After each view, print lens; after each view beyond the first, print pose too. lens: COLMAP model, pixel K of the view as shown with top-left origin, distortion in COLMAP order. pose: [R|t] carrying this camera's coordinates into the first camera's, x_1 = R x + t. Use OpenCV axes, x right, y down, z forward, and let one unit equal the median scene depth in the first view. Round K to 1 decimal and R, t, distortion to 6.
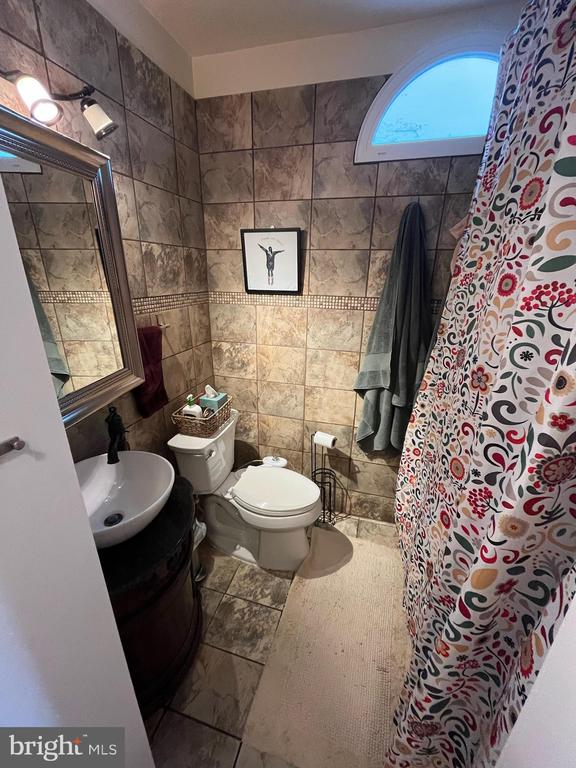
lens RADIAL K [[312.7, 0, 288.0], [0, 312.7, 384.0], [0, 0, 1]] dist [-0.005929, 0.000186]
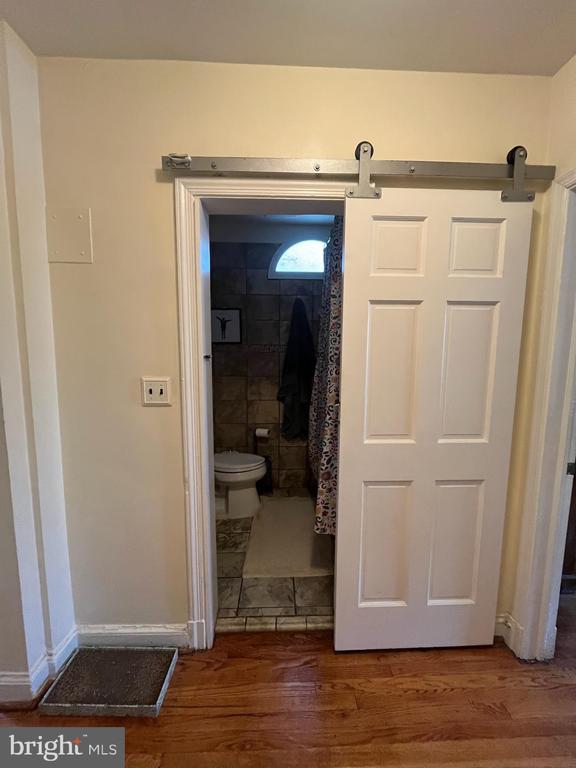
lens RADIAL K [[312.7, 0, 288.0], [0, 312.7, 384.0], [0, 0, 1]] dist [-0.005929, 0.000186]
pose [[0.951556, -0.041683, 0.304639, -0.276086], [0.111668, 0.969968, -0.216083, 0.352968], [-0.286483, 0.239633, 0.927633, -0.664791]]
